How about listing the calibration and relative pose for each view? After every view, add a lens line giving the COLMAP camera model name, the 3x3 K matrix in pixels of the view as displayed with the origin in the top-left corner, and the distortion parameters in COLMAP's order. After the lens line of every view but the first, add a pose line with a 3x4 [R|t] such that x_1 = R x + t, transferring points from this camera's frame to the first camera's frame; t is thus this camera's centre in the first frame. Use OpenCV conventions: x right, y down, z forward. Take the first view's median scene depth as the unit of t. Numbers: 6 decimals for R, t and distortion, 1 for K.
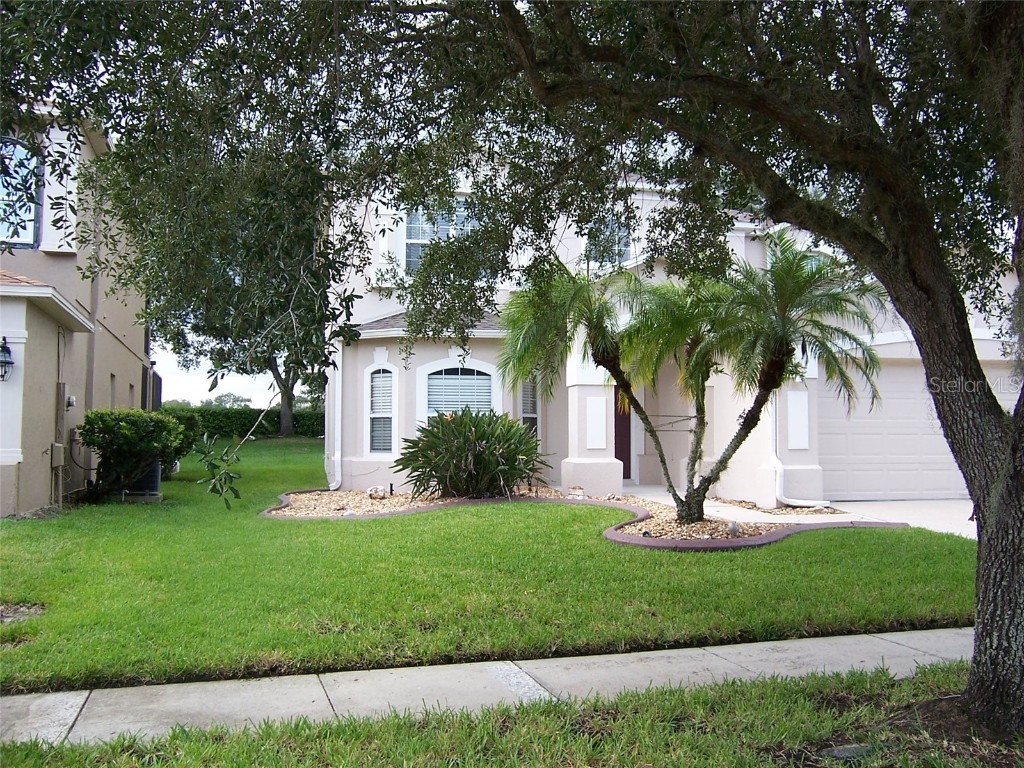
lens RADIAL K [[1013.5, 0, 513.1], [0, 1013.5, 366.3], [0, 0, 1]] dist [-0.104732, 0.080365]
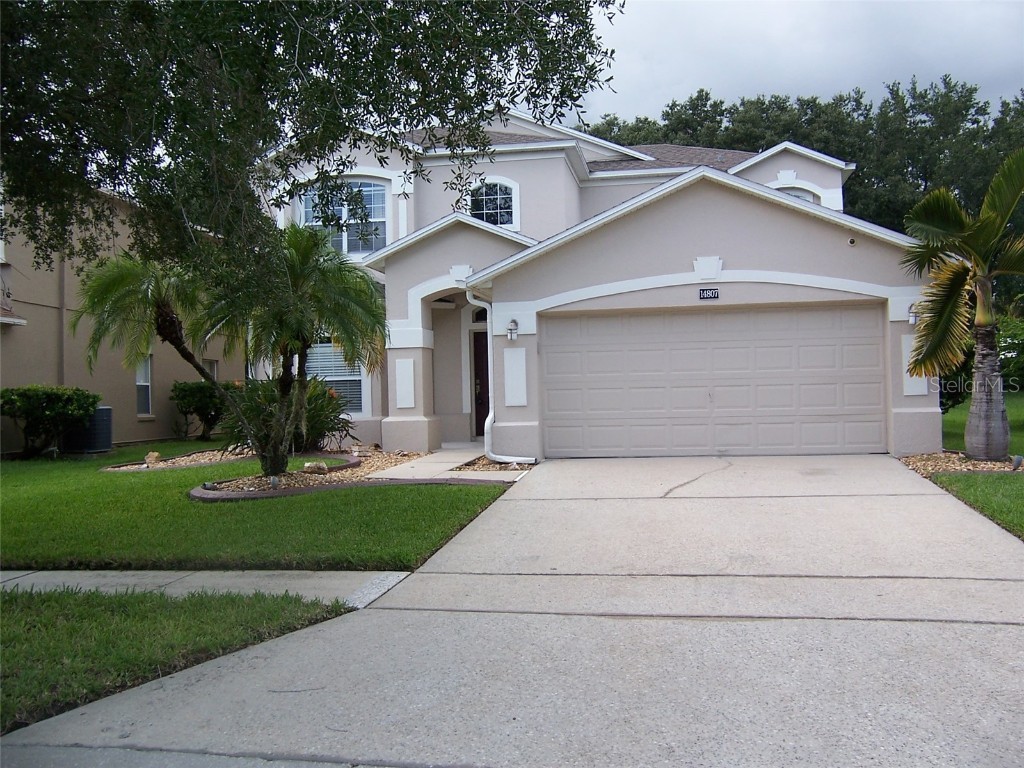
lens RADIAL K [[1013.5, 0, 513.1], [0, 1013.5, 366.3], [0, 0, 1]] dist [-0.104732, 0.080365]
pose [[0.936074, -0.034932, -0.350066, 0.515187], [0.049099, 0.998292, 0.031675, 0.008903], [0.348361, -0.046838, 0.936189, 0.044163]]
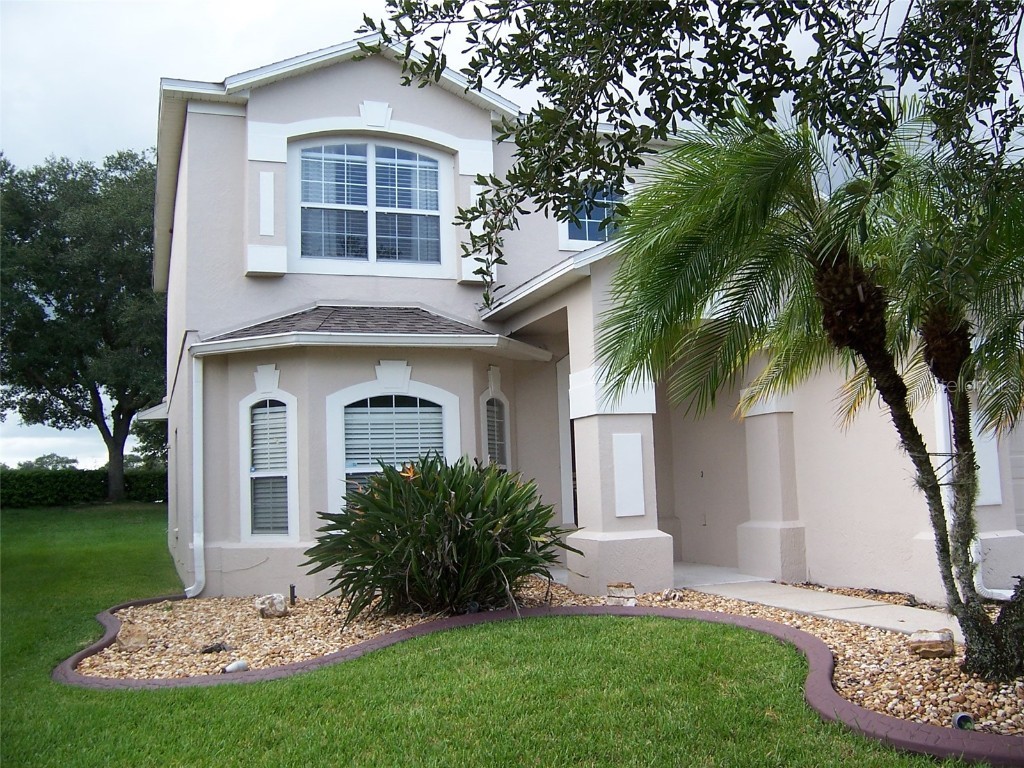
lens RADIAL K [[1002.6, 0, 522.6], [0, 1002.6, 373.1], [0, 0, 1]] dist [-0.149838, 0.232939]
pose [[0.985323, -0.017350, 0.169818, -0.079296], [0.024941, 0.998778, -0.042666, 0.016351], [-0.168870, 0.046275, 0.984551, 0.367357]]
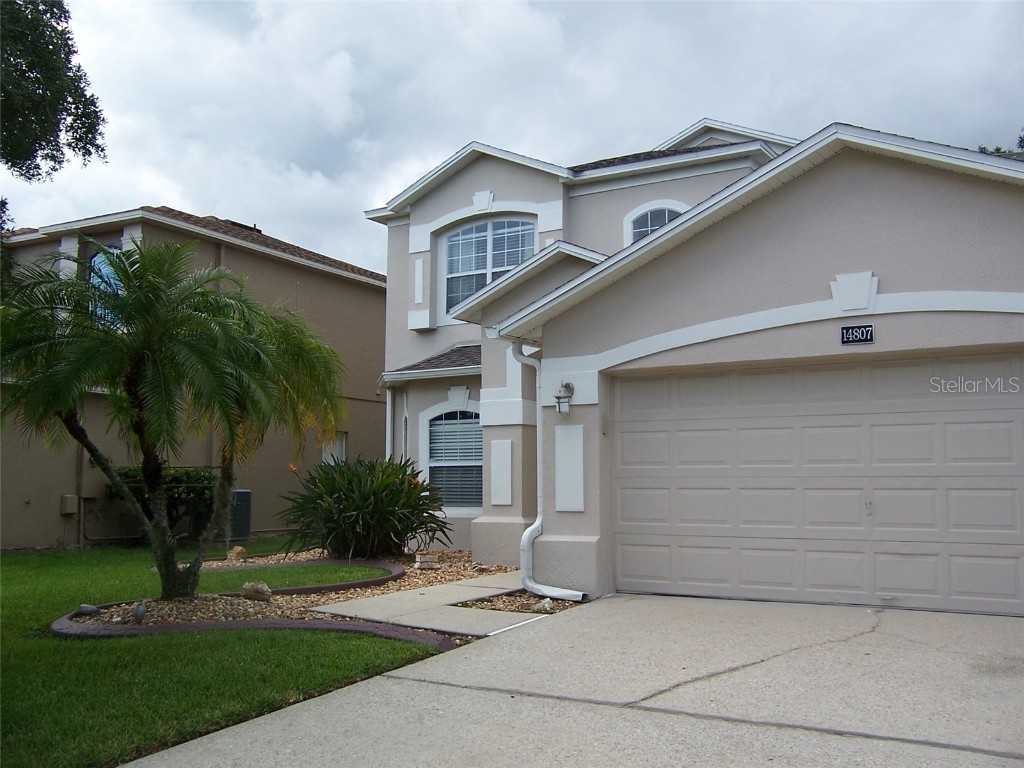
lens RADIAL K [[1002.6, 0, 522.6], [0, 1002.6, 373.1], [0, 0, 1]] dist [-0.149838, 0.232939]
pose [[0.733022, -0.075379, -0.676015, 0.582145], [0.046740, 0.997073, -0.060497, 0.023848], [0.678597, 0.012749, 0.734400, 0.395162]]
